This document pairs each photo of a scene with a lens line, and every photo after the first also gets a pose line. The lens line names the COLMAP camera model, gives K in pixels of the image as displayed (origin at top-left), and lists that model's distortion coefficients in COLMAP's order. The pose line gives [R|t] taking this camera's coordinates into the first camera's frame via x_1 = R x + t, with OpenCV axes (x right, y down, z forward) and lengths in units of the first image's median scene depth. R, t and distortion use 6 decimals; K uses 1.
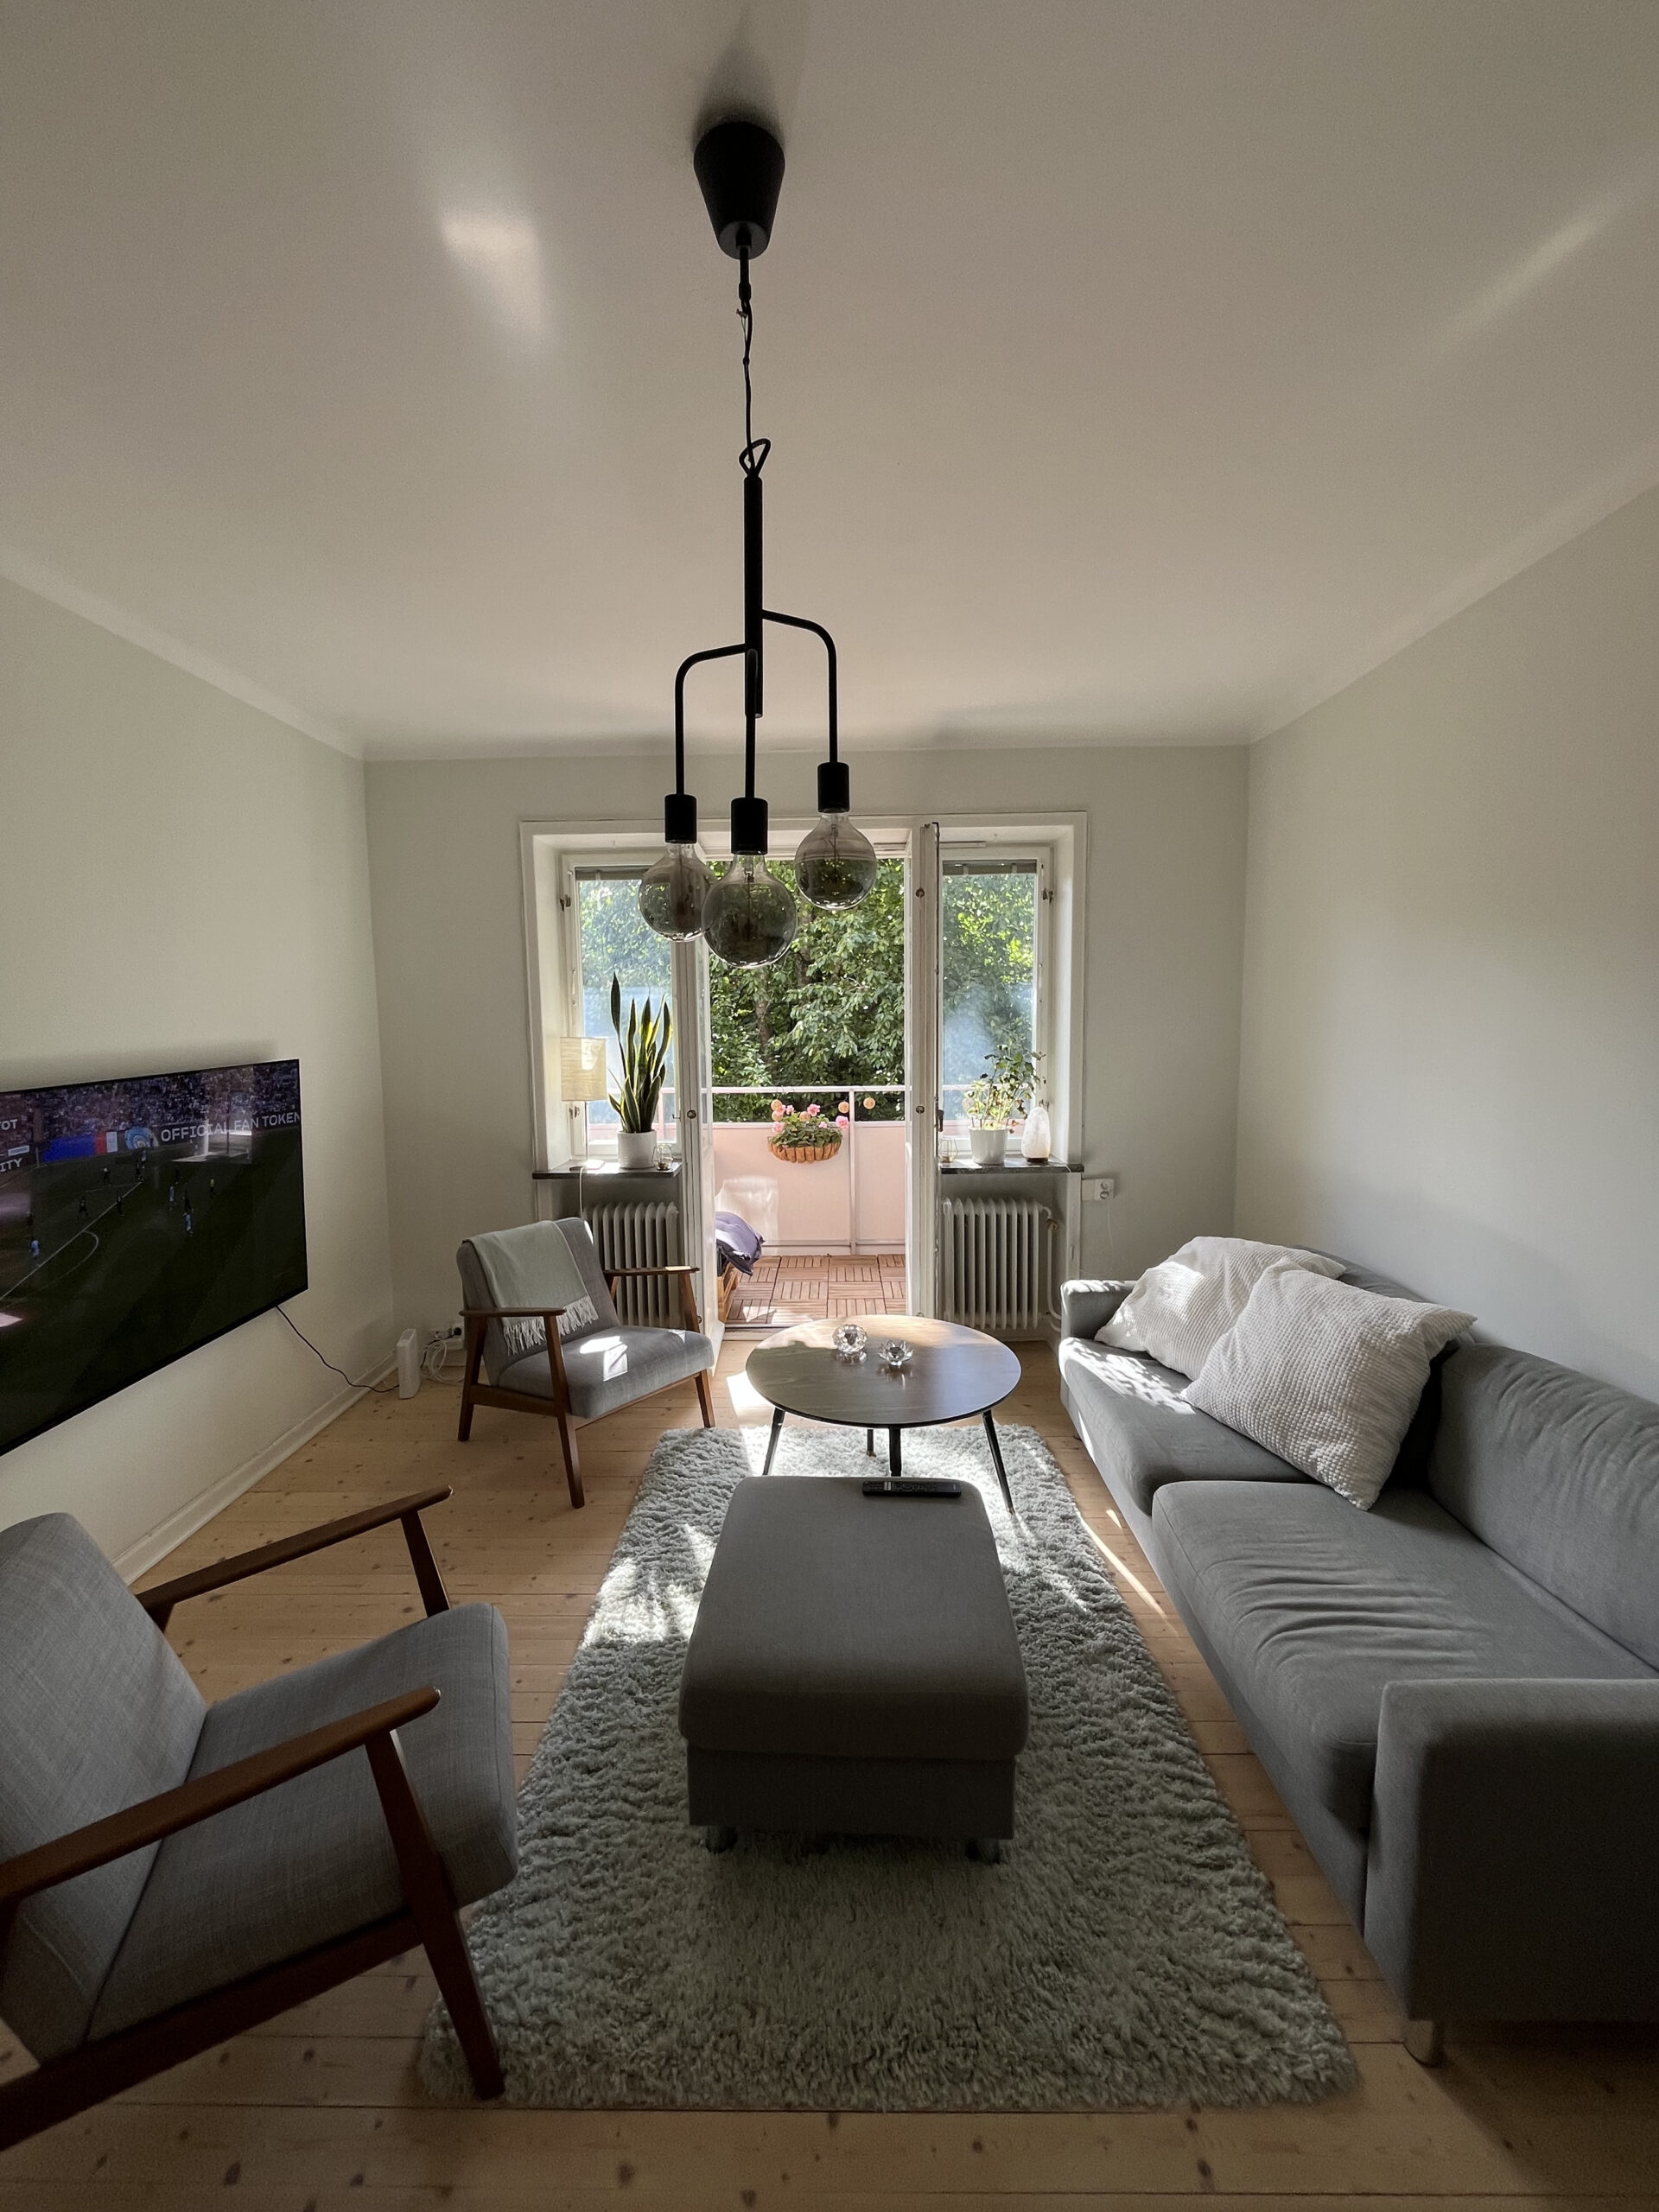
lens RADIAL K [[897.3, 0, 830.7], [0, 897.3, 1101.7], [0, 0, 1]] dist [0.002048, 0.000107]
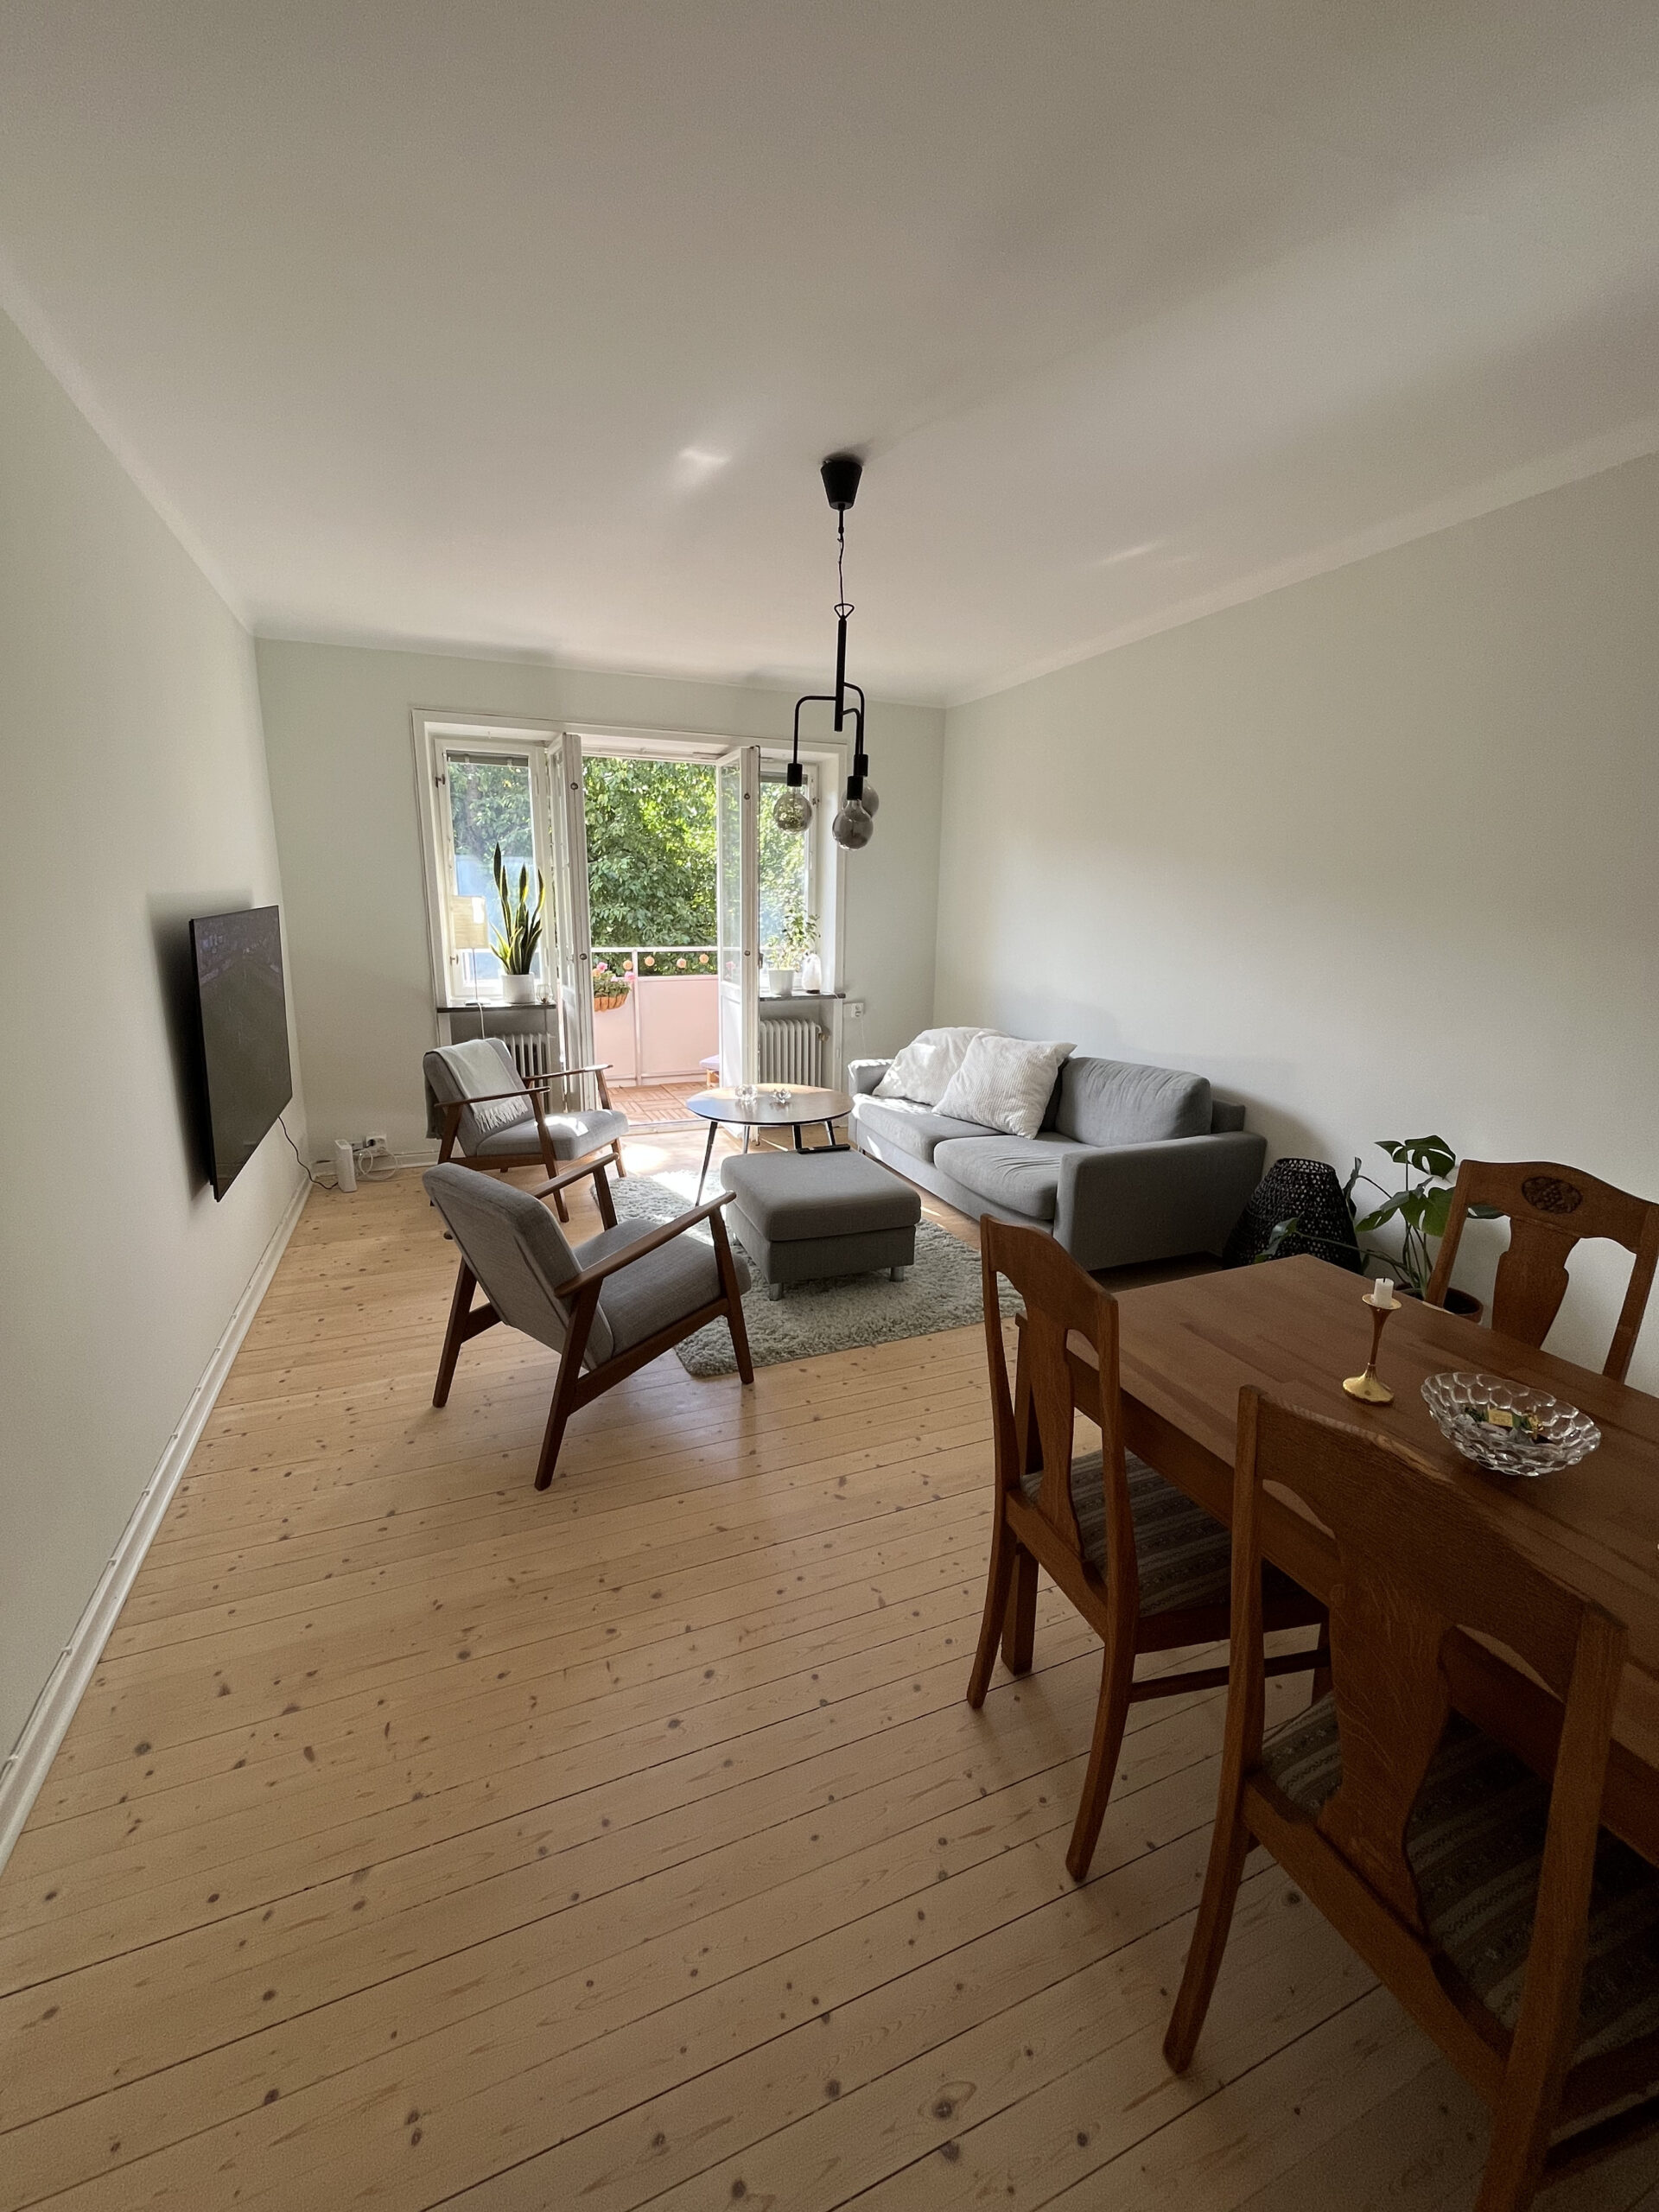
lens RADIAL K [[897.3, 0, 828.1], [0, 897.3, 1104.7], [0, 0, 1]] dist [0.002048, 0.000107]
pose [[0.916848, -0.065479, 0.393830, -0.400983], [0.015476, 0.991546, 0.128828, 0.073233], [-0.398937, -0.112021, 0.910110, -0.419090]]
